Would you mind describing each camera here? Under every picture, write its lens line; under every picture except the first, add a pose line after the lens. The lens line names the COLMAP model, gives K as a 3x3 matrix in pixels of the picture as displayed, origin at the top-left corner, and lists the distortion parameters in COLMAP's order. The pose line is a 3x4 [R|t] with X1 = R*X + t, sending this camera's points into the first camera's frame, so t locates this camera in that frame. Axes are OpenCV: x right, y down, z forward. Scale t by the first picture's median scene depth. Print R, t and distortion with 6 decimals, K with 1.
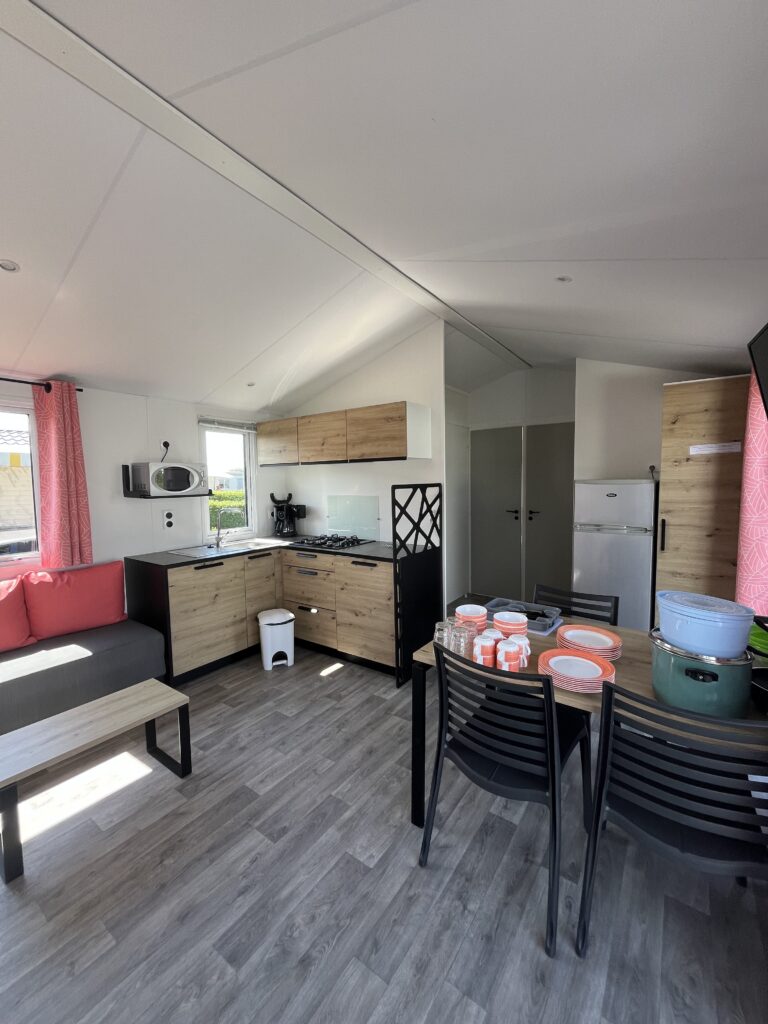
lens RADIAL K [[413.9, 0, 387.2], [0, 413.9, 509.2], [0, 0, 1]] dist [0.001171, 0.000013]
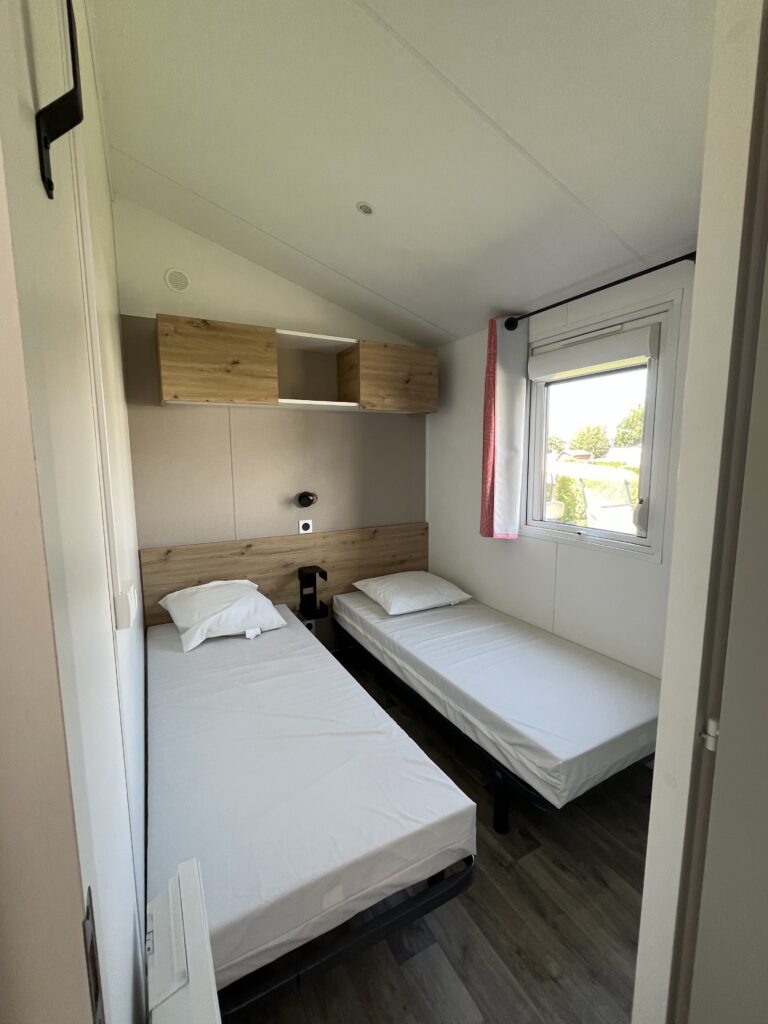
lens RADIAL K [[438.6, 0, 386.2], [0, 438.6, 512.8], [0, 0, 1]] dist [-0.001634, -0.000226]
pose [[0.438832, -0.103332, 0.892608, -0.318002], [0.066266, 0.994383, 0.082536, -0.002124], [-0.896122, 0.022930, 0.443214, 0.477623]]
